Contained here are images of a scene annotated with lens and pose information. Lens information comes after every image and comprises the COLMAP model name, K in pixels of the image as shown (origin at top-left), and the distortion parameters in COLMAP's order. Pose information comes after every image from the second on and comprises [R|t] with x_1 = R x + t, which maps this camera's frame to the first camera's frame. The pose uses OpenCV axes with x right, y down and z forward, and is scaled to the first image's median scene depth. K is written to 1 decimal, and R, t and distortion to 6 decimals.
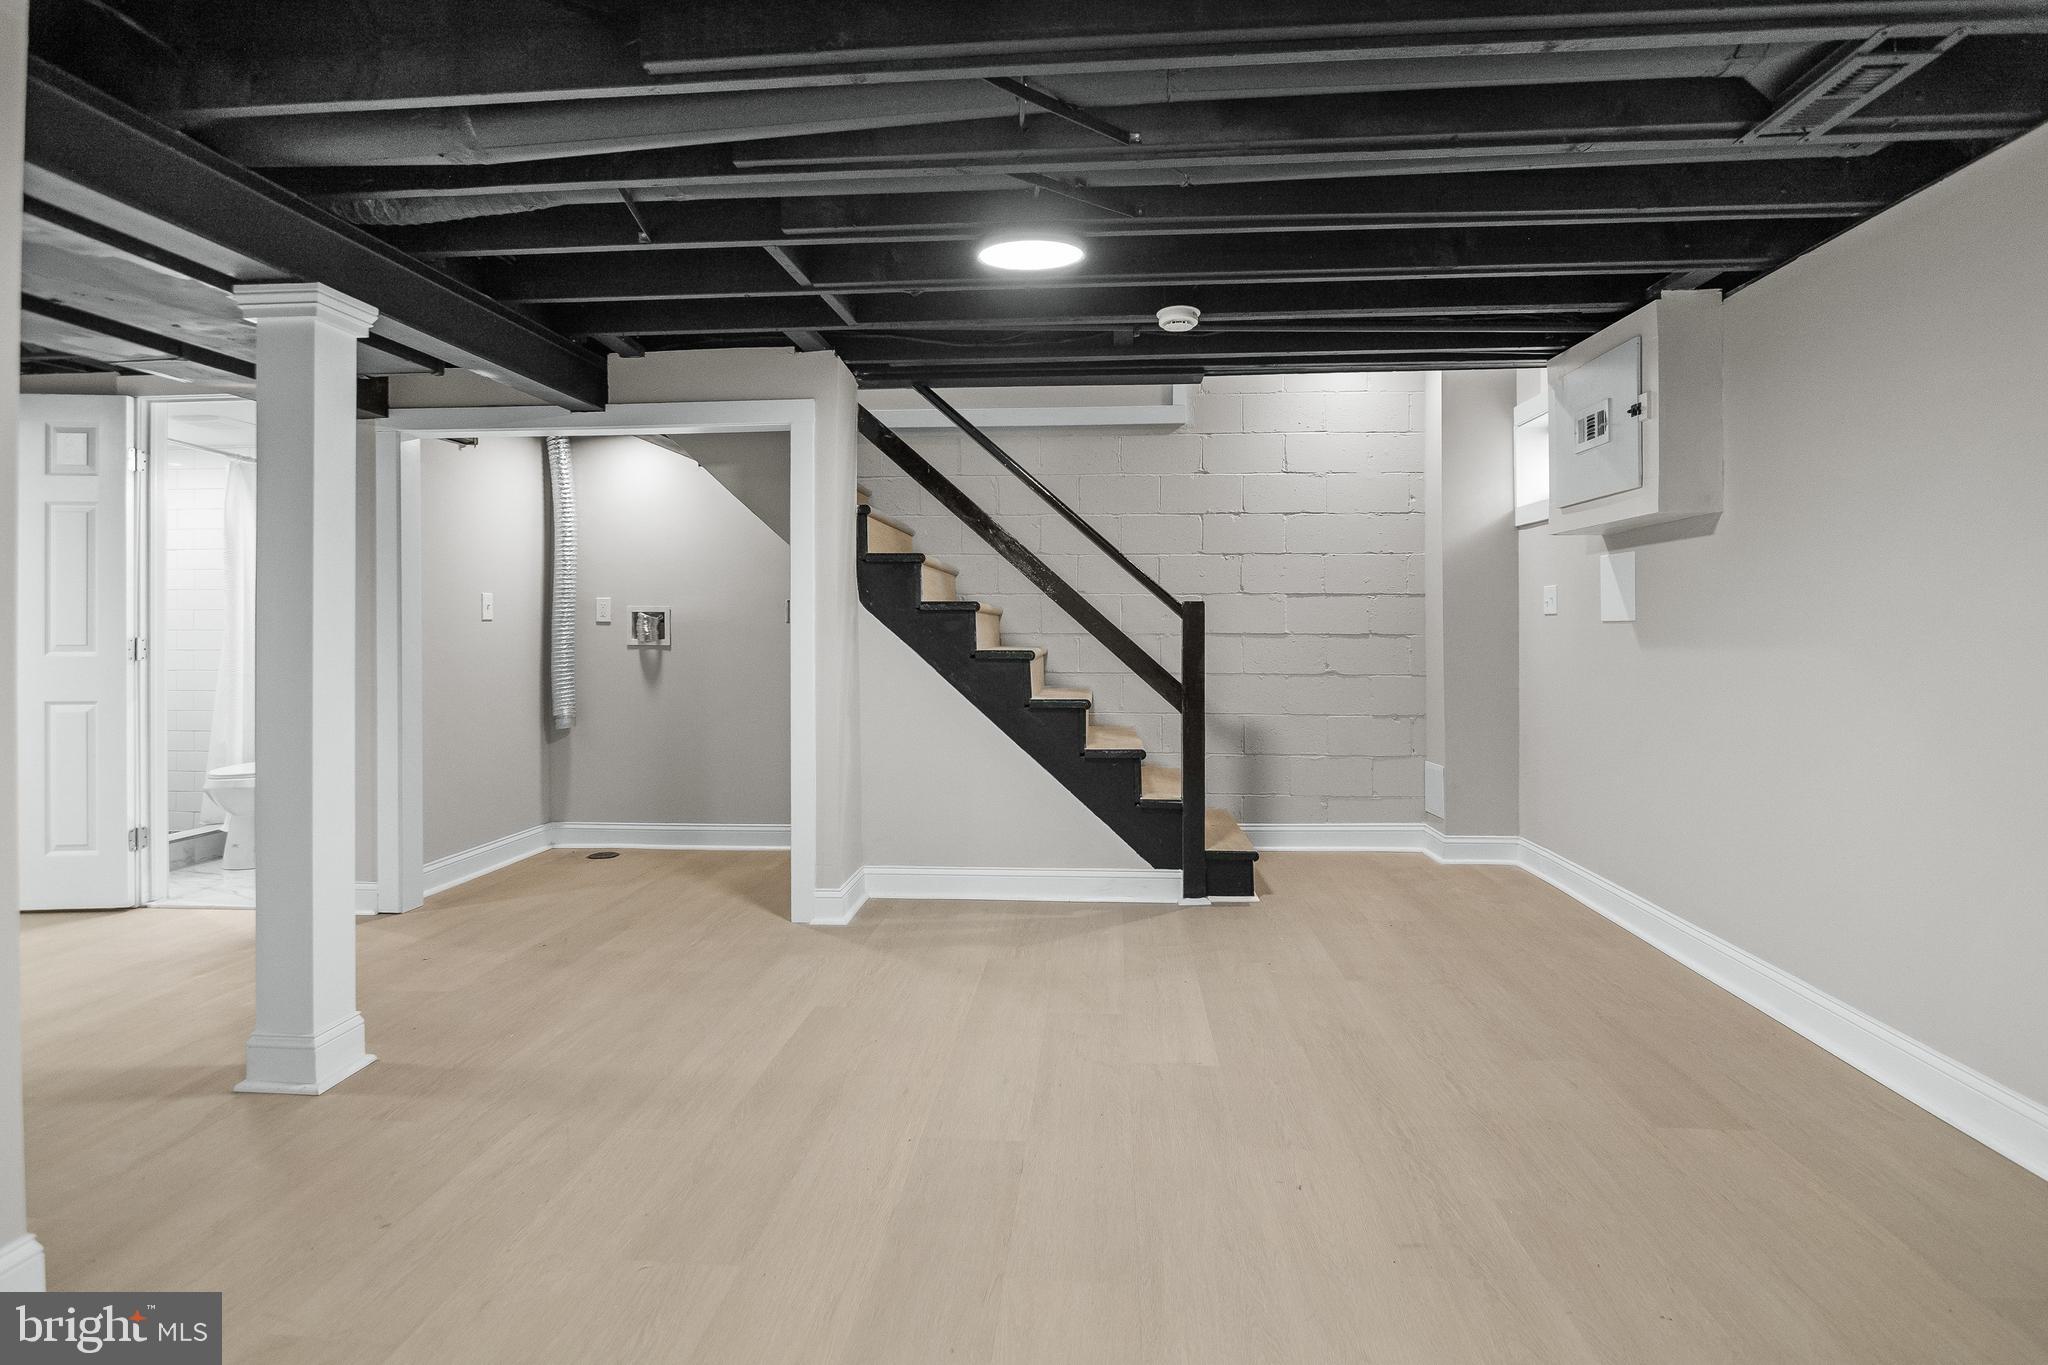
lens RADIAL K [[1007.8, 0, 1027.9], [0, 1007.8, 625.8], [0, 0, 1]] dist [-0.010699, -0.001579]
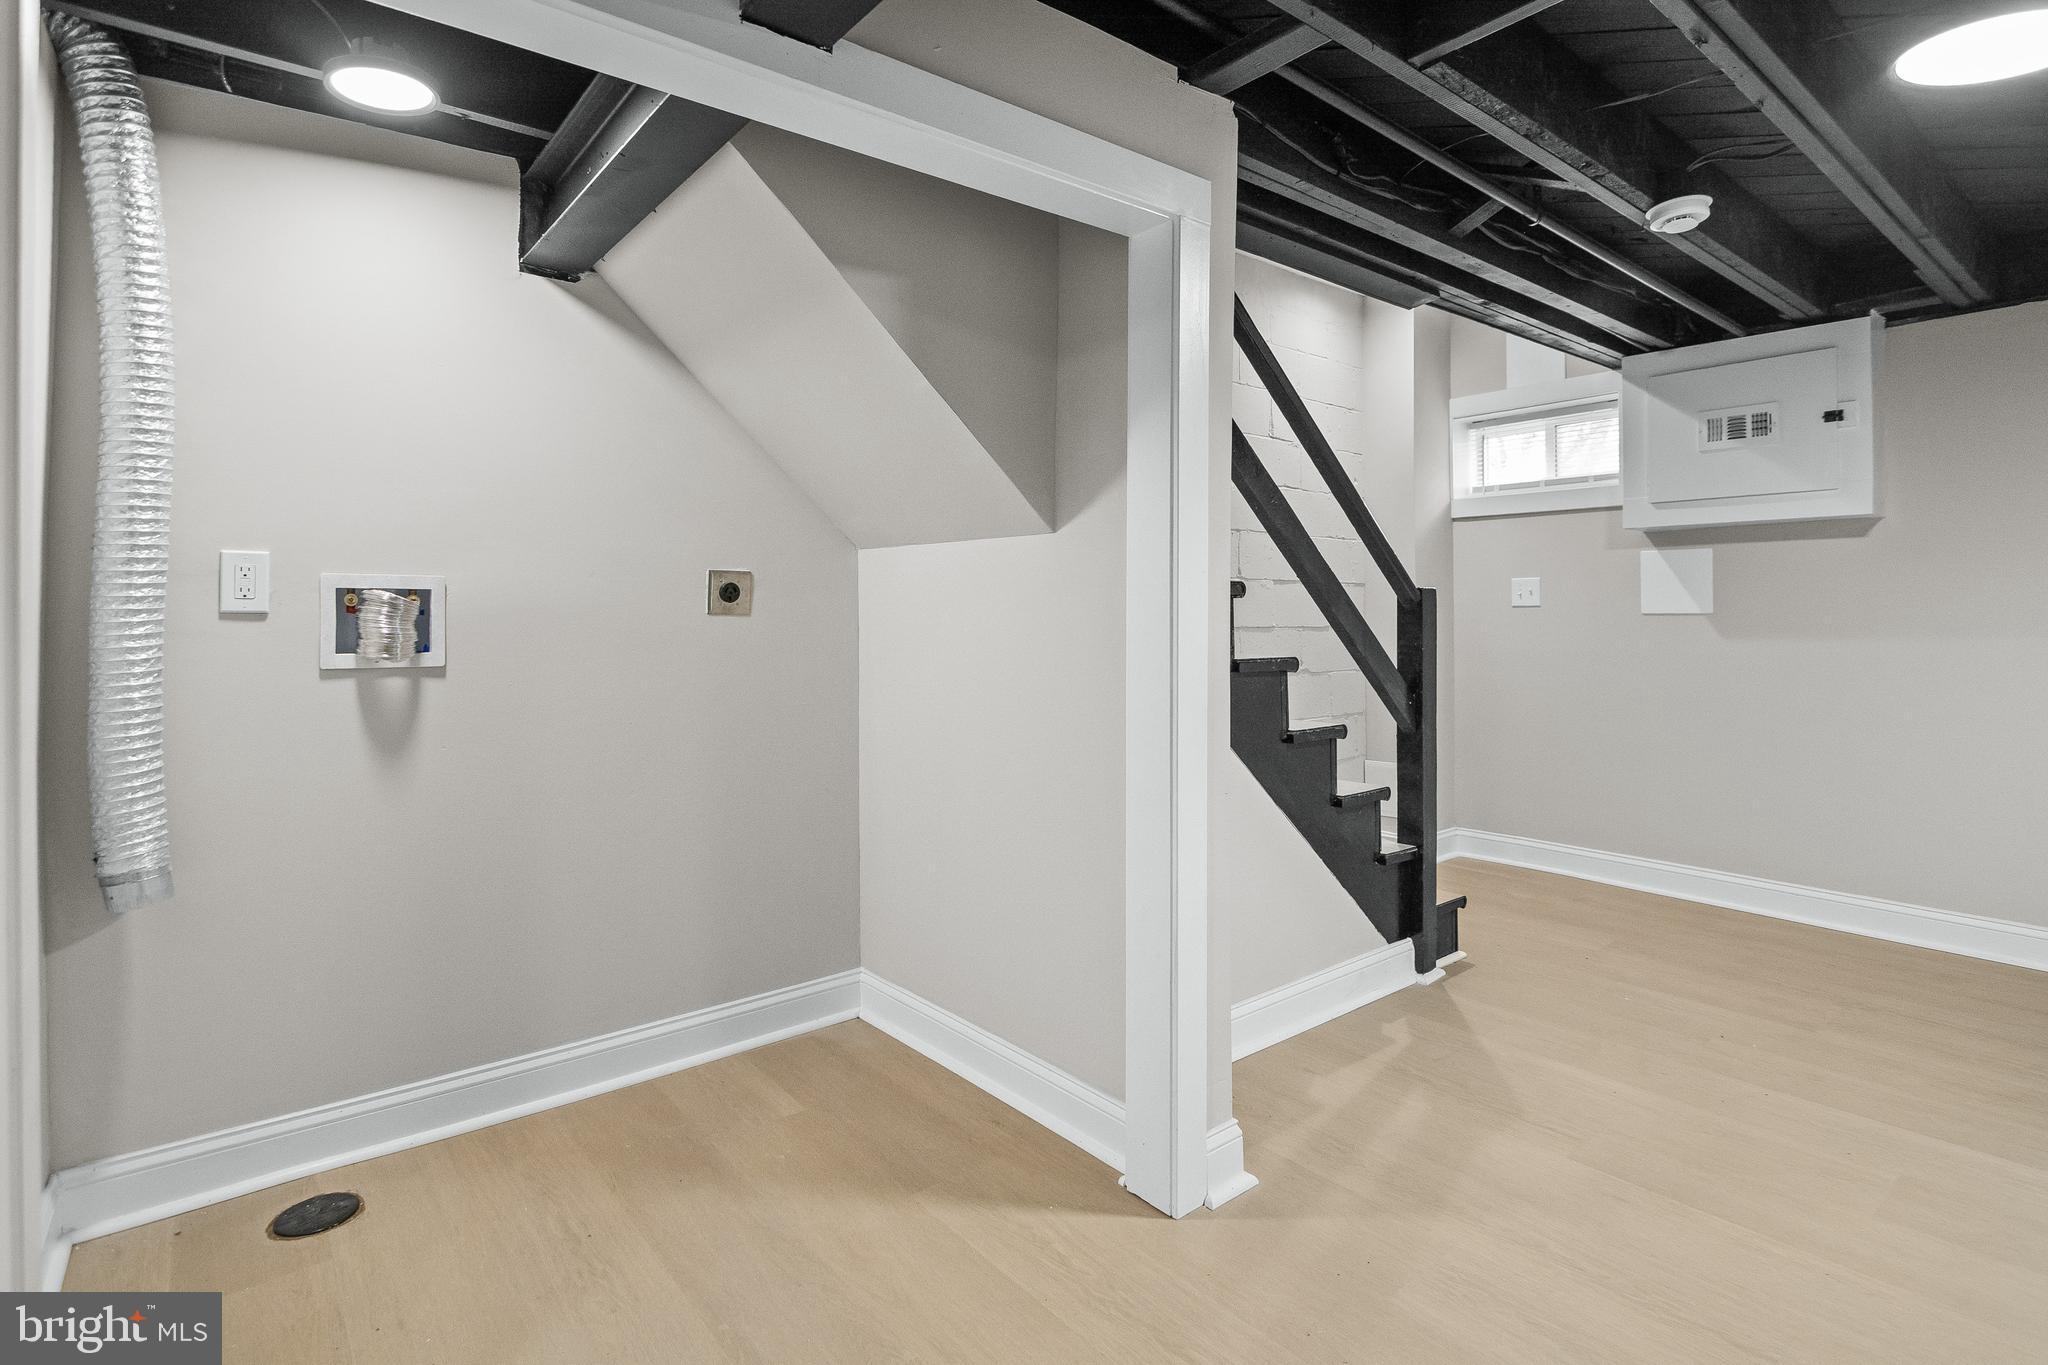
lens RADIAL K [[1007.8, 0, 1013.7], [0, 1007.8, 609.6], [0, 0, 1]] dist [-0.010699, -0.001579]
pose [[0.732043, 0.003886, 0.681248, -0.517899], [0.000659, 0.999979, -0.006412, -0.002345], [-0.681258, 0.005143, 0.732025, 0.567187]]
